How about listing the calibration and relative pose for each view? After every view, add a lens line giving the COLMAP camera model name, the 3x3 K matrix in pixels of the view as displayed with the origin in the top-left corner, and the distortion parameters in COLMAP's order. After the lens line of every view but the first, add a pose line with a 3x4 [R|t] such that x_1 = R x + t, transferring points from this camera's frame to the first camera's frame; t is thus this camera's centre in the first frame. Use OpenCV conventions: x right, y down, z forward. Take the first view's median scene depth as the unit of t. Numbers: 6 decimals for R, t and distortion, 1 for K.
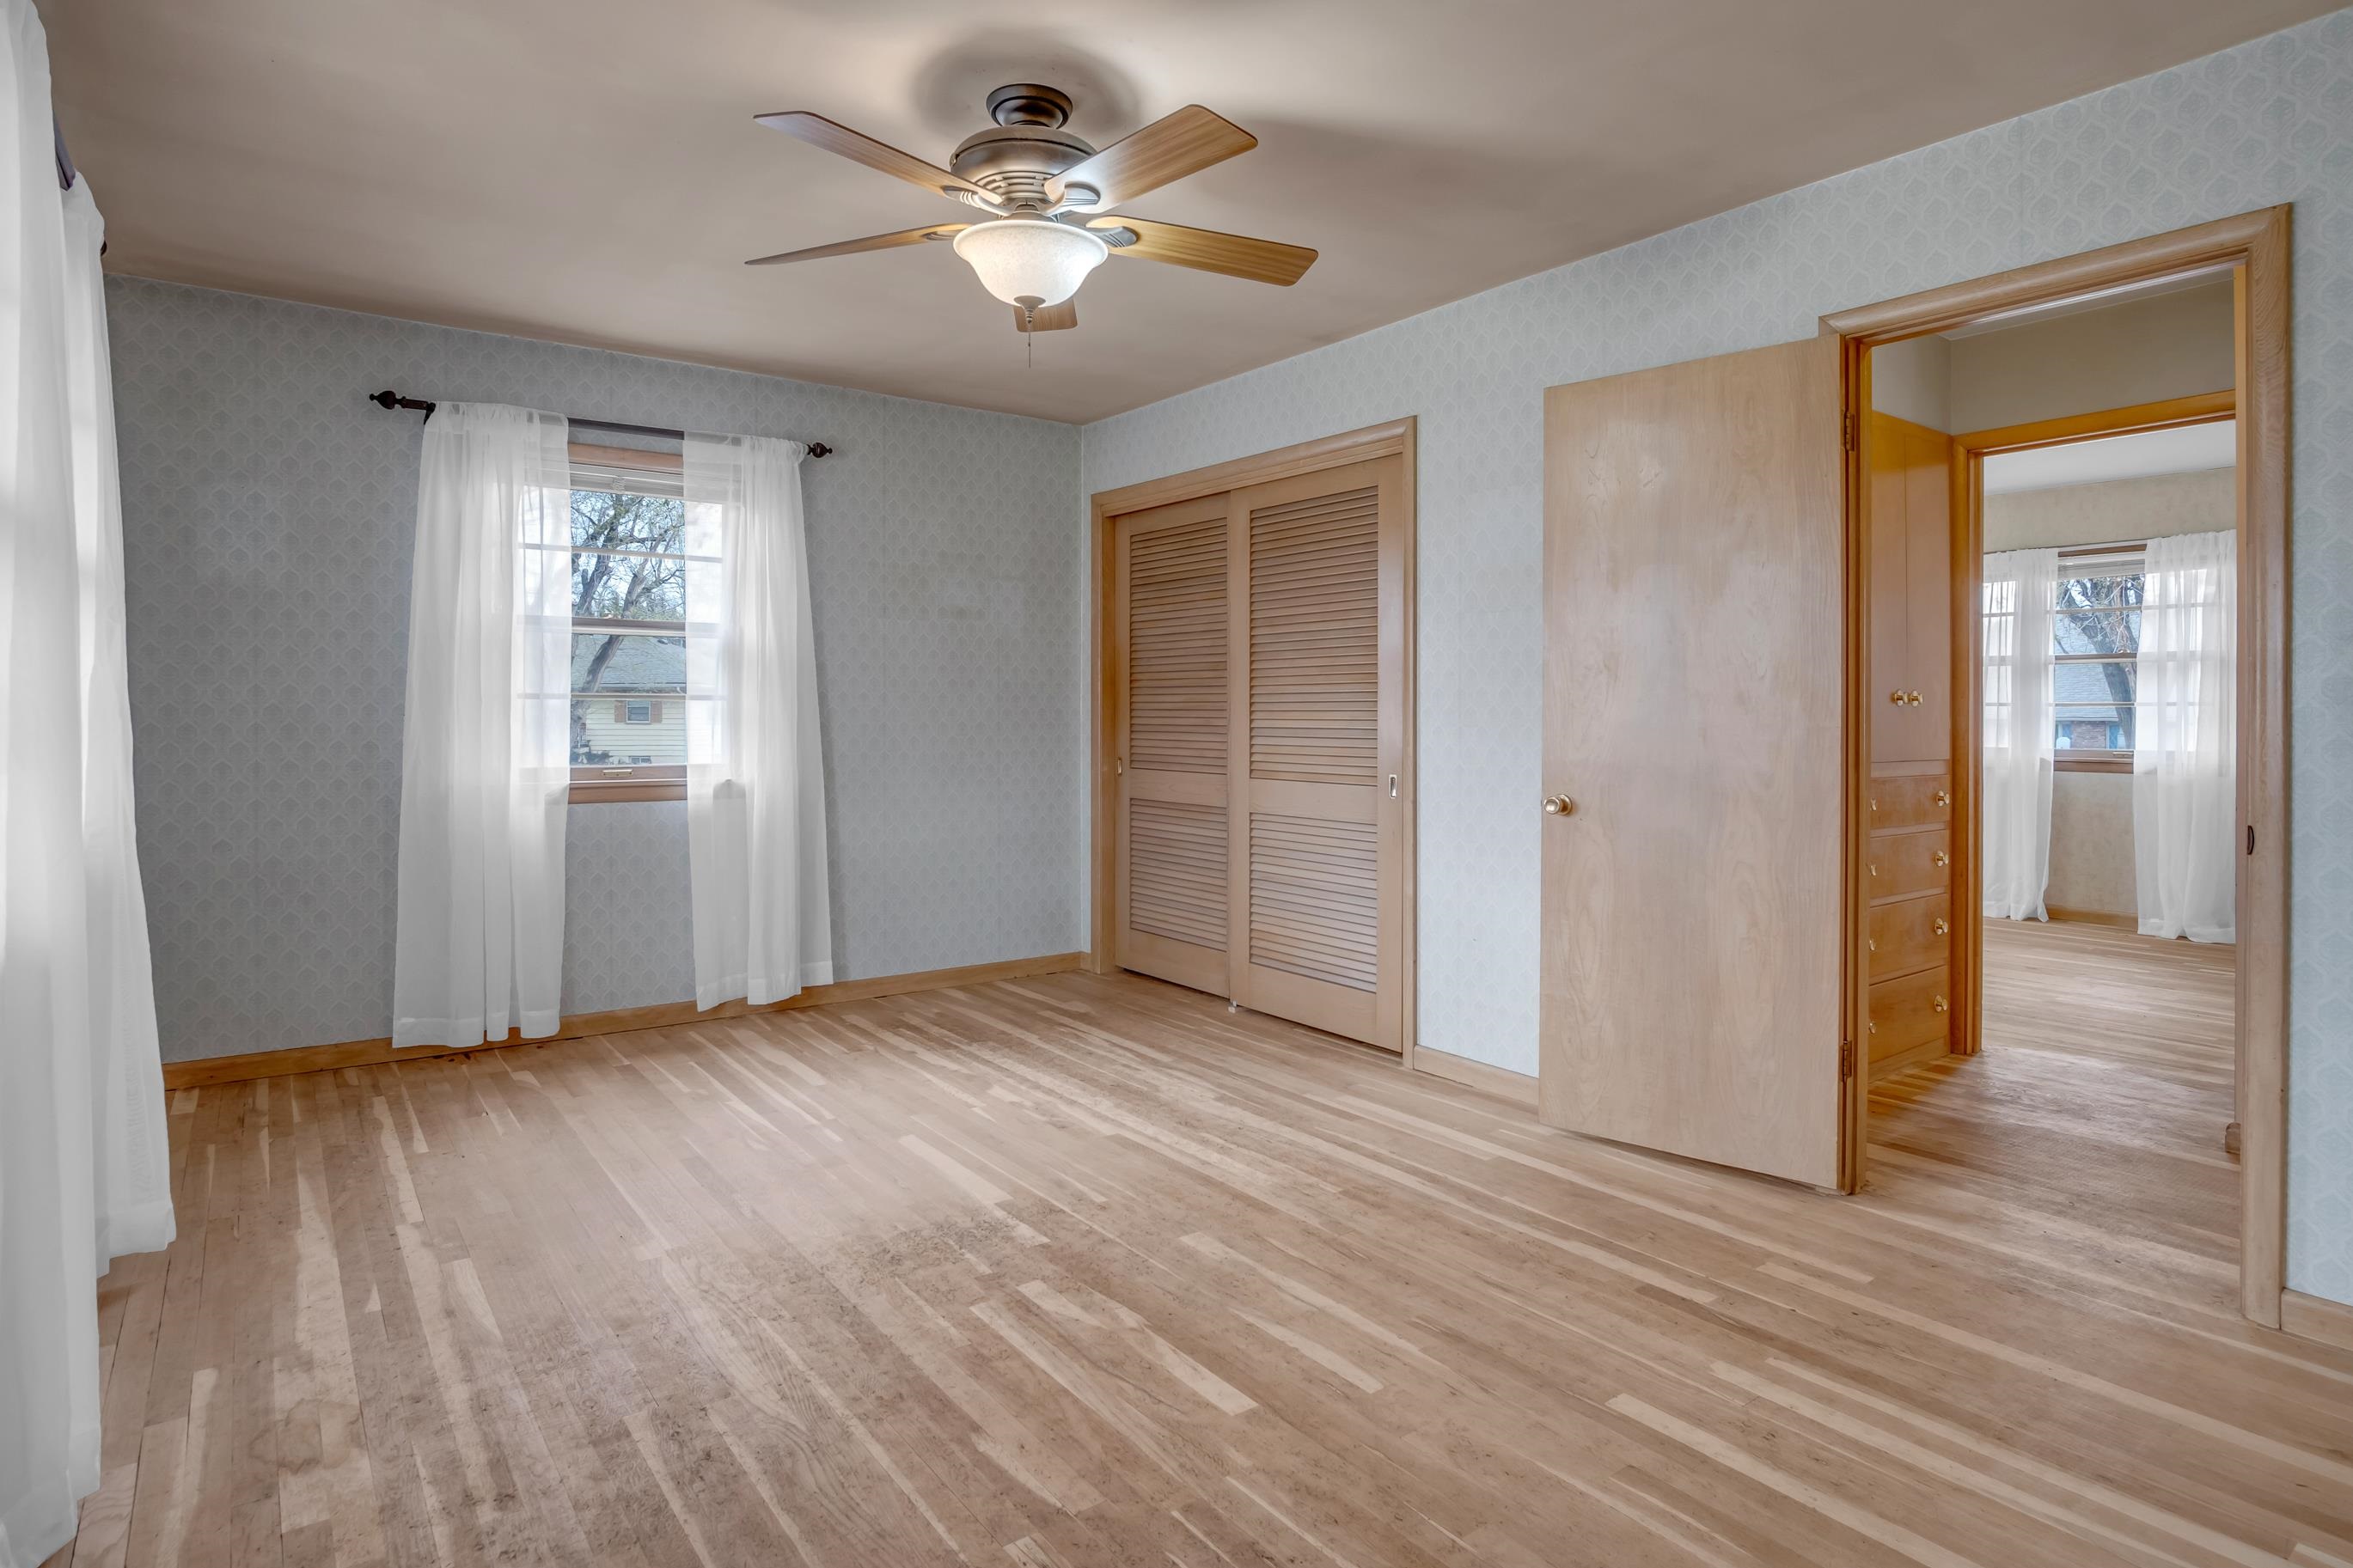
lens RADIAL K [[1277.9, 0, 1181.6], [0, 1277.9, 726.1], [0, 0, 1]] dist [-0.028786, 0.002842]
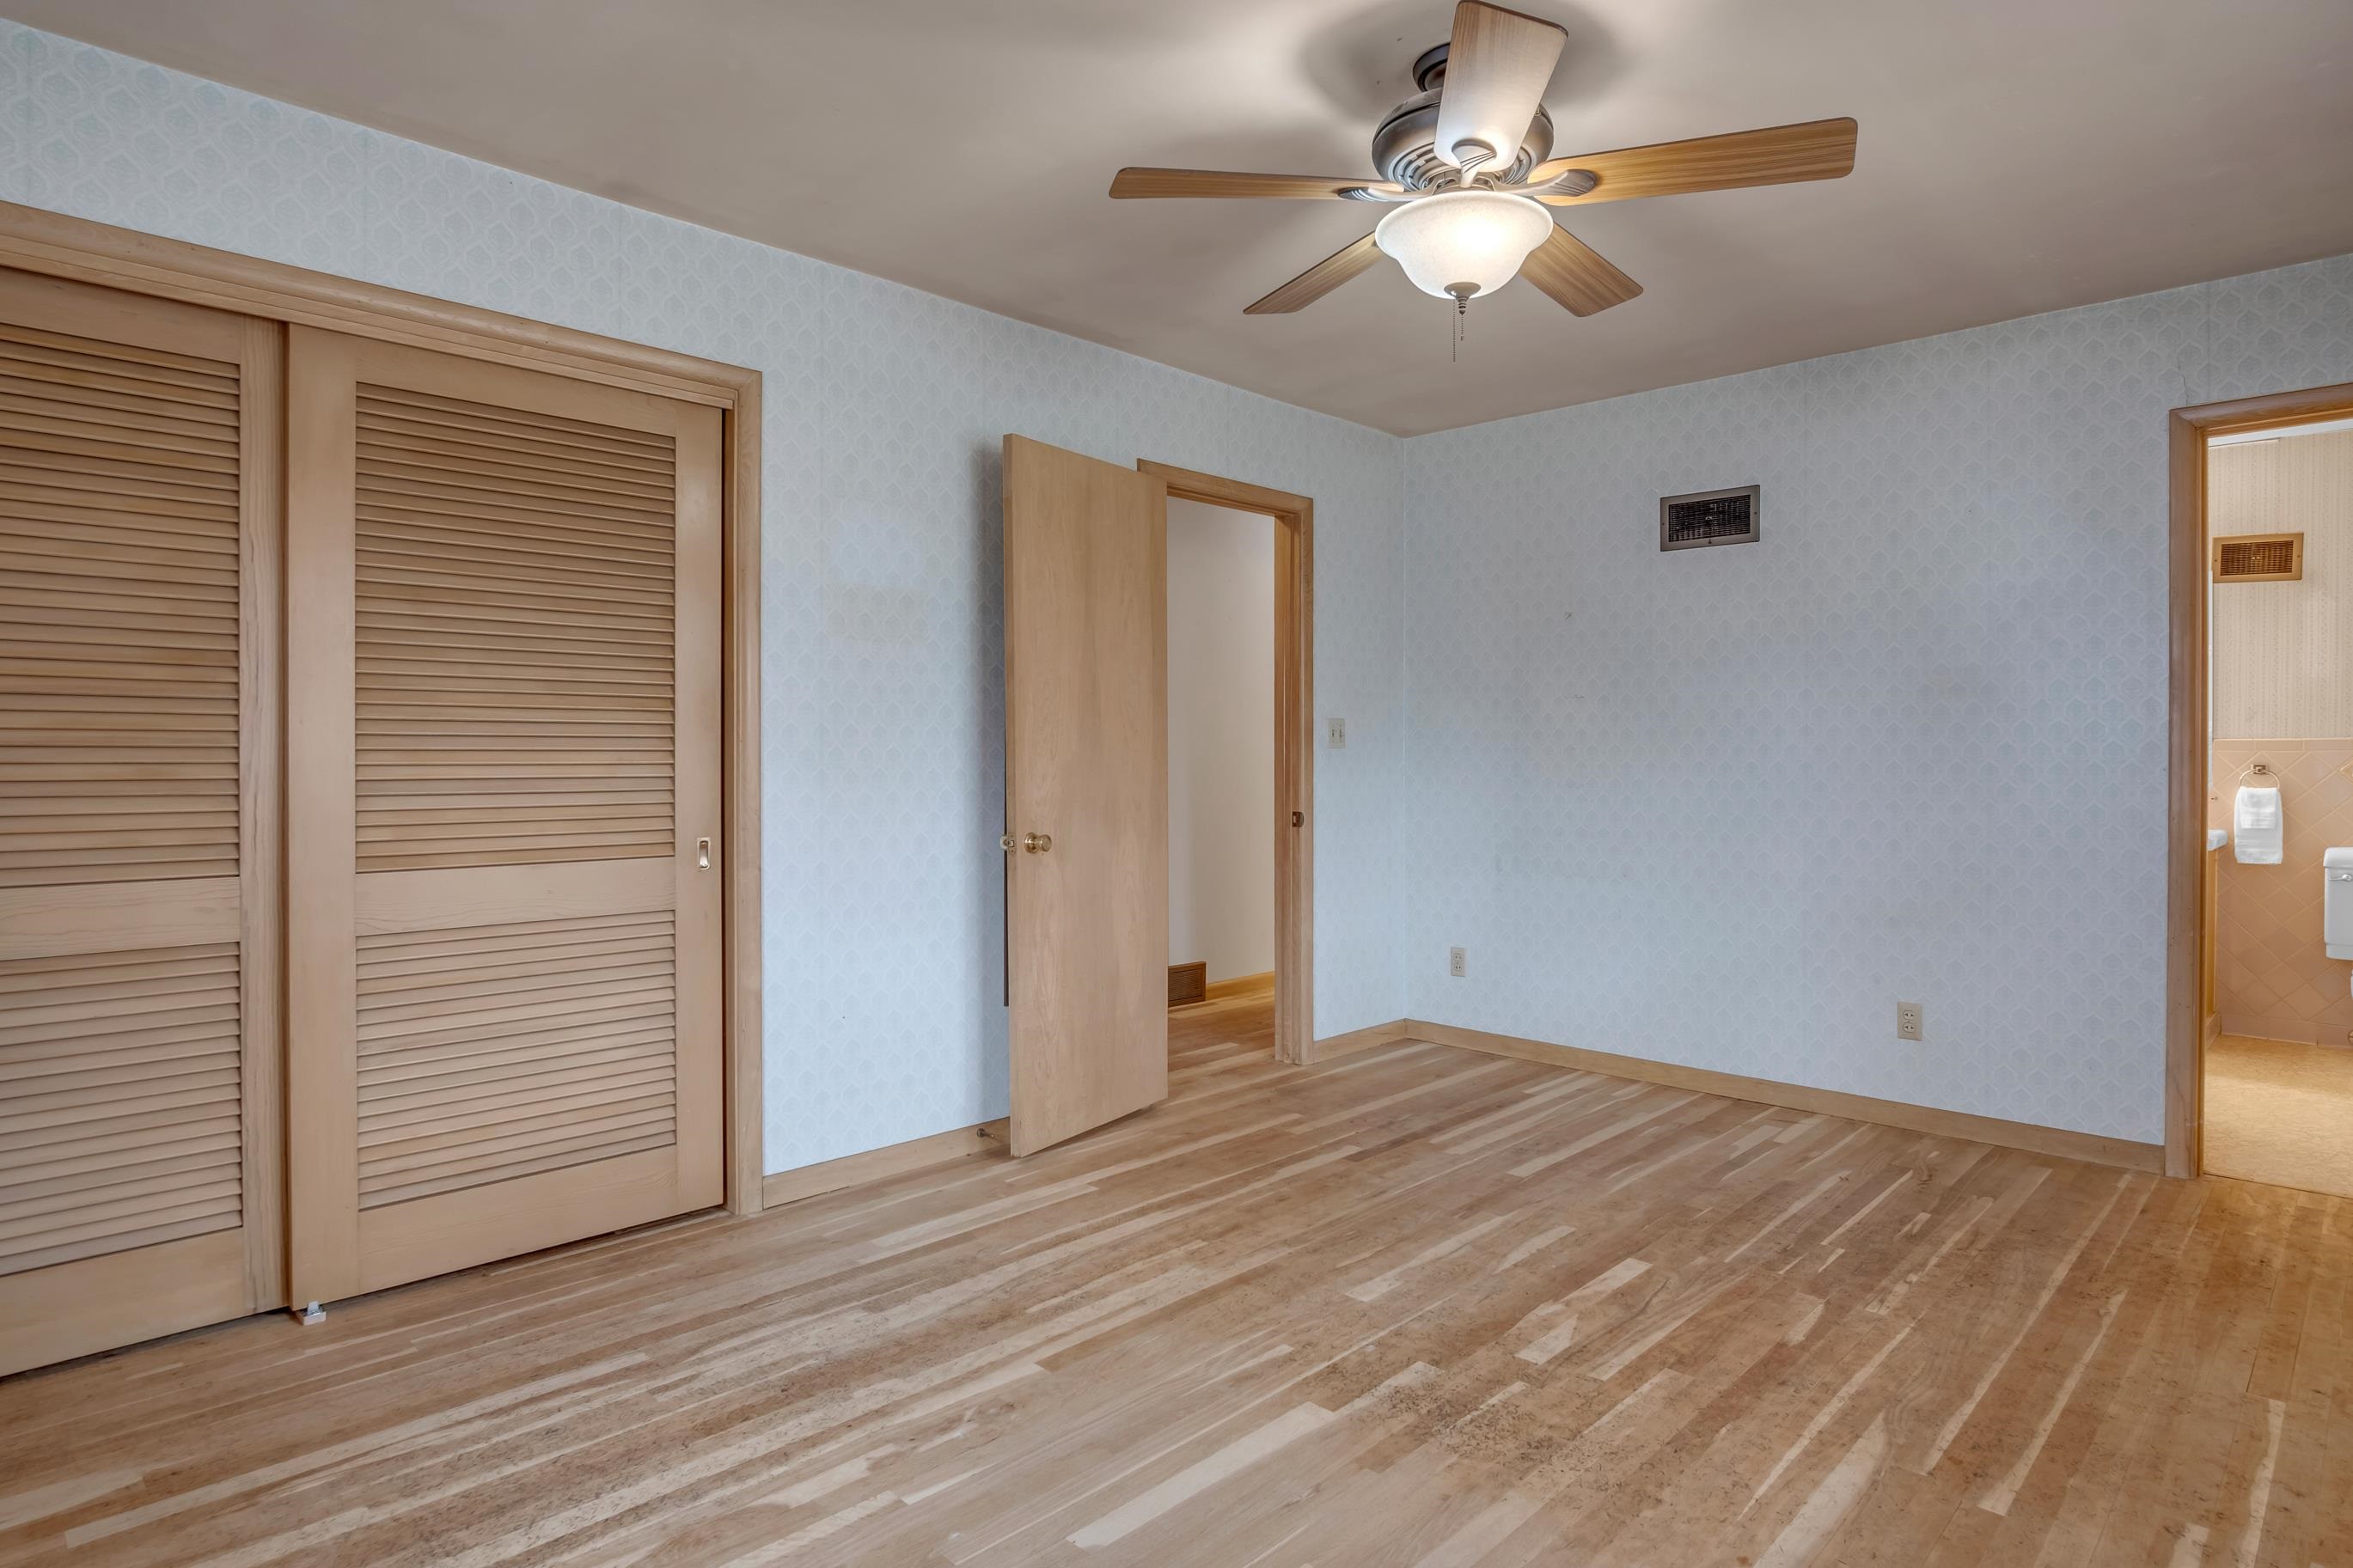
lens RADIAL K [[1277.9, 0, 1181.6], [0, 1277.9, 726.1], [0, 0, 1]] dist [-0.028786, 0.002842]
pose [[-0.155821, 0.020874, 0.987565, -0.922921], [0.007738, 0.999772, -0.019911, -0.014821], [-0.987755, 0.004539, -0.155947, 1.263022]]
